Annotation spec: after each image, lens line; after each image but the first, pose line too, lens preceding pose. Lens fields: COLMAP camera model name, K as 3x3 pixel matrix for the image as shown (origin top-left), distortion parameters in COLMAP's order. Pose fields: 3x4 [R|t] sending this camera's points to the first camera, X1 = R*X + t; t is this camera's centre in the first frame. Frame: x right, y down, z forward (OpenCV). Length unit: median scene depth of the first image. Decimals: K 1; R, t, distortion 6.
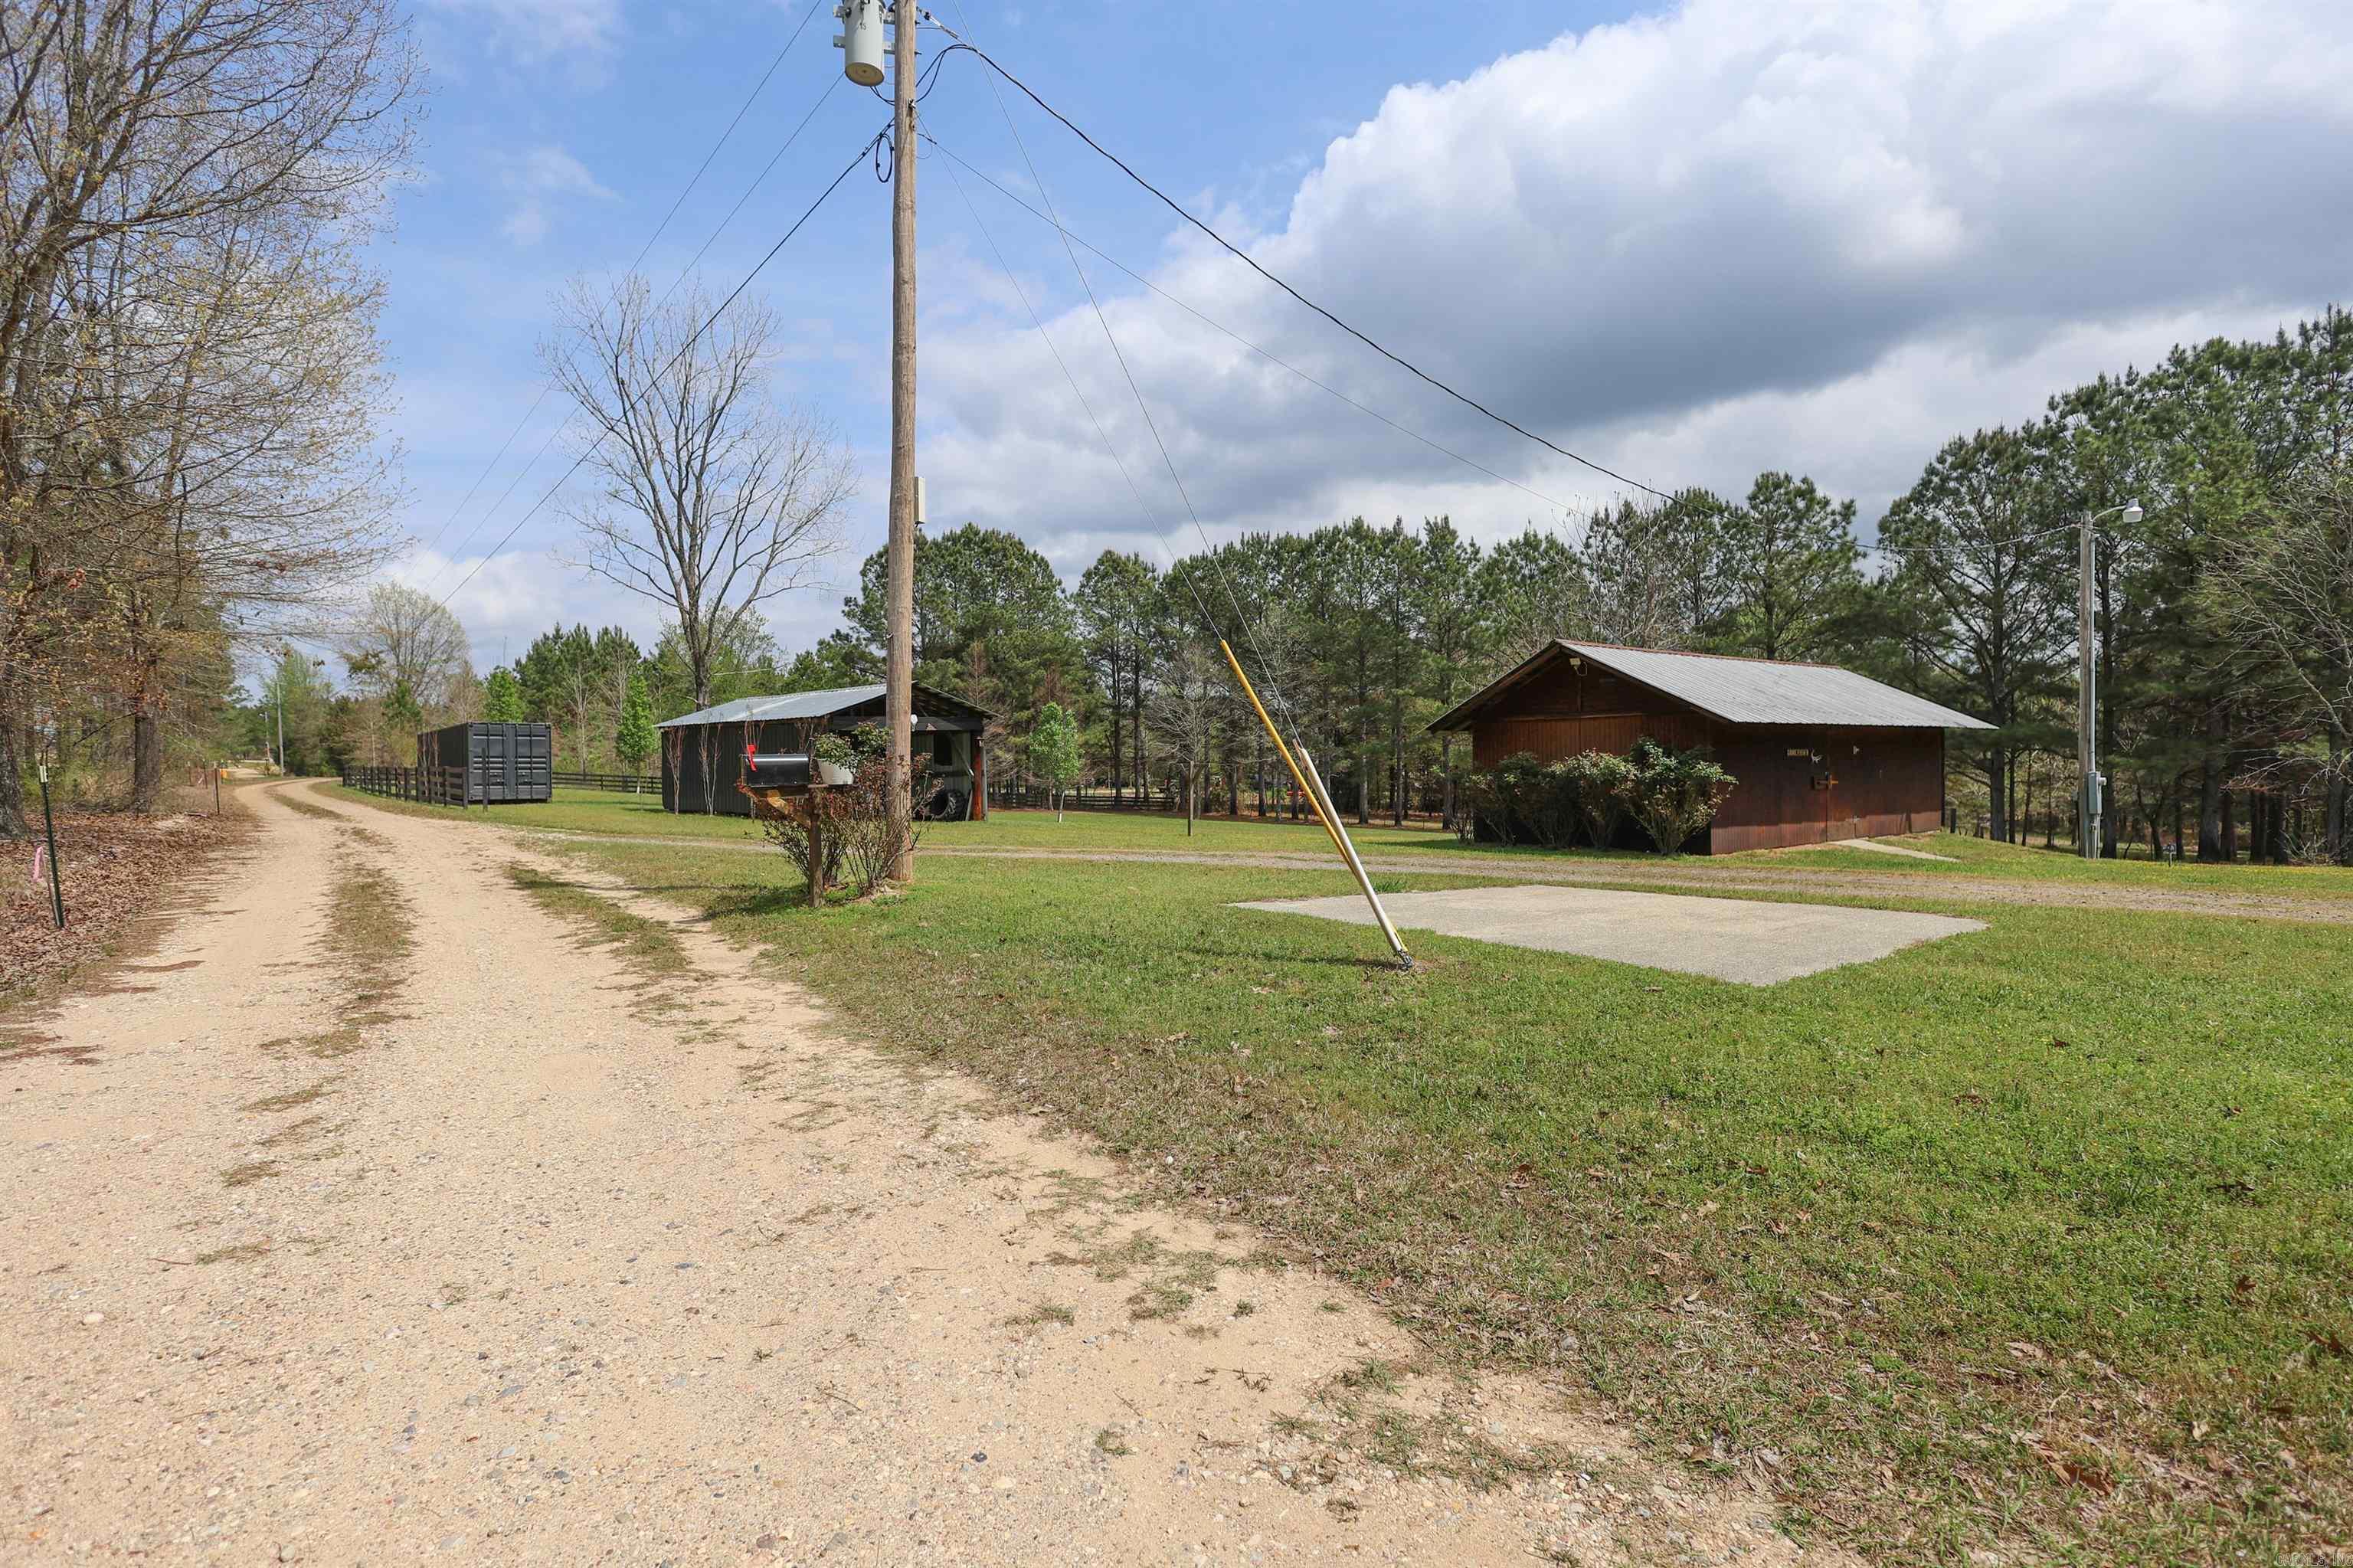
lens RADIAL K [[1081.2, 0, 1176.5], [0, 1081.2, 784.0], [0, 0, 1]] dist [0.000240, 0.000431]
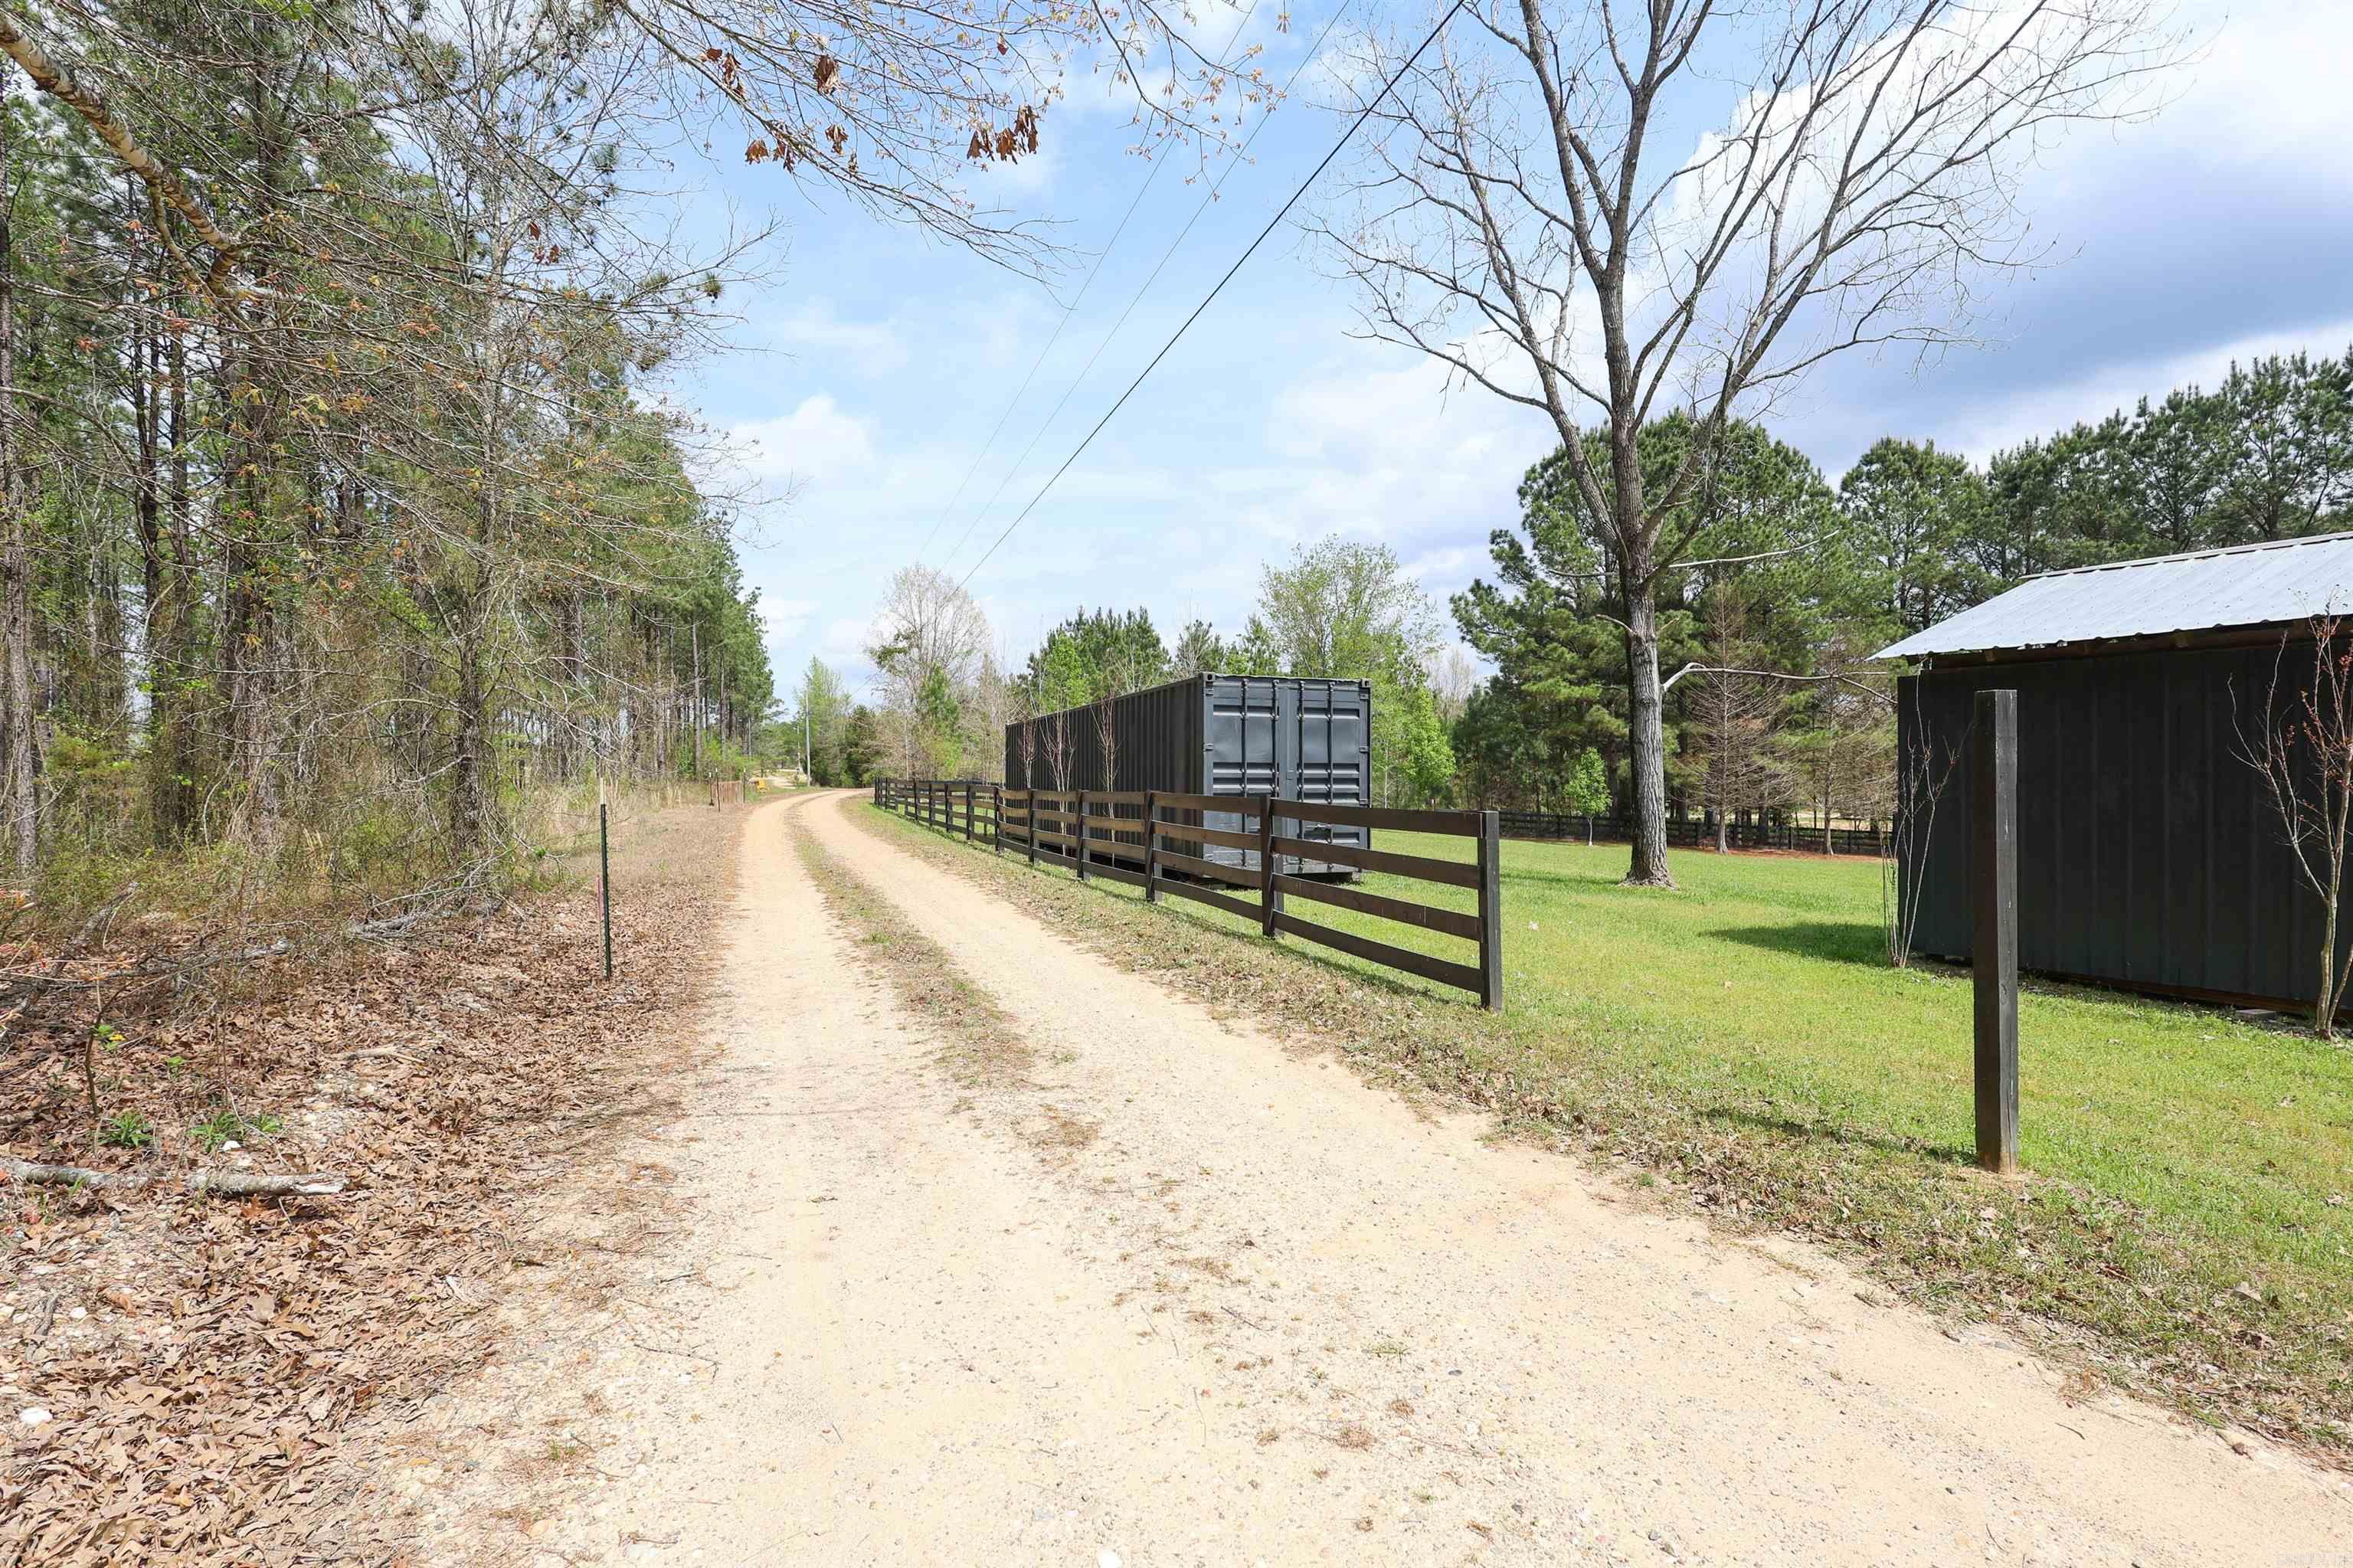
lens RADIAL K [[1081.2, 0, 1176.5], [0, 1081.2, 784.0], [0, 0, 1]] dist [0.000240, 0.000431]
pose [[0.934676, 0.009366, -0.355377, -0.224374], [-0.013438, 0.999869, -0.008991, -0.005853], [0.355246, 0.013180, 0.934680, 0.271530]]
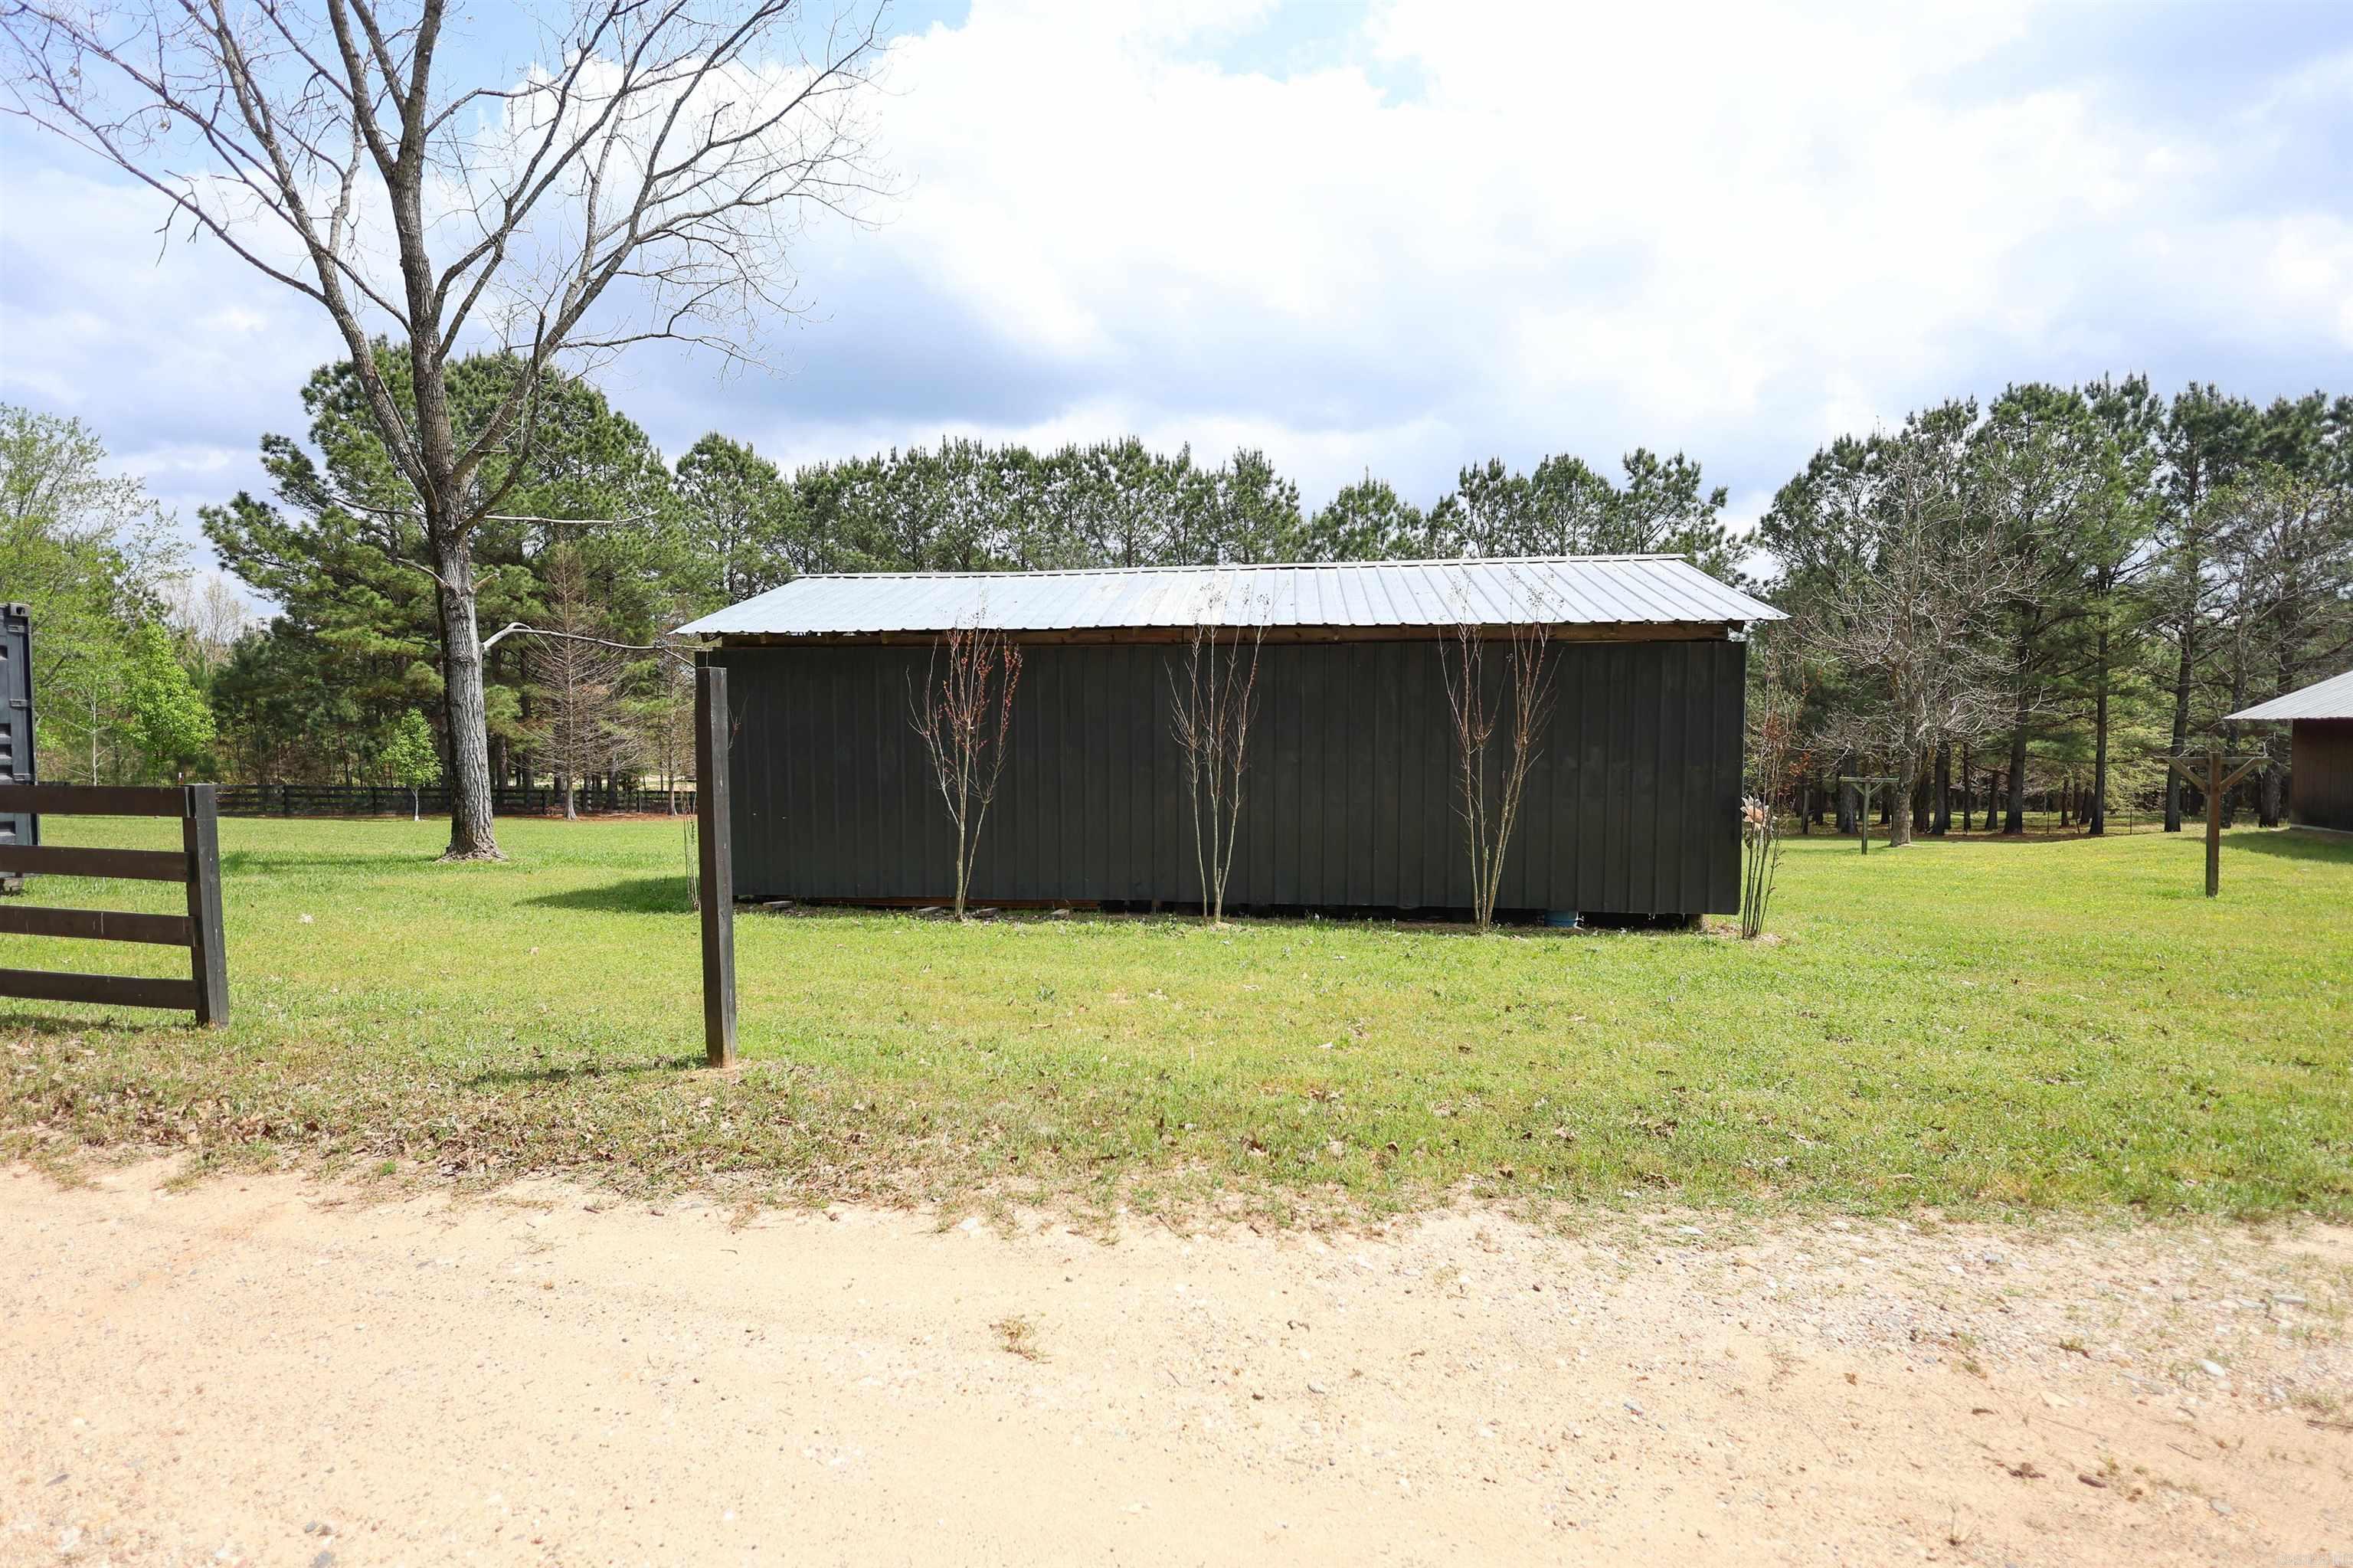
lens RADIAL K [[1081.2, 0, 1176.5], [0, 1081.2, 784.0], [0, 0, 1]] dist [0.000240, 0.000431]
pose [[0.822133, -0.016977, 0.569042, -0.218273], [0.007227, 0.999786, 0.019387, -0.005631], [-0.569249, -0.011827, 0.822080, 0.266892]]
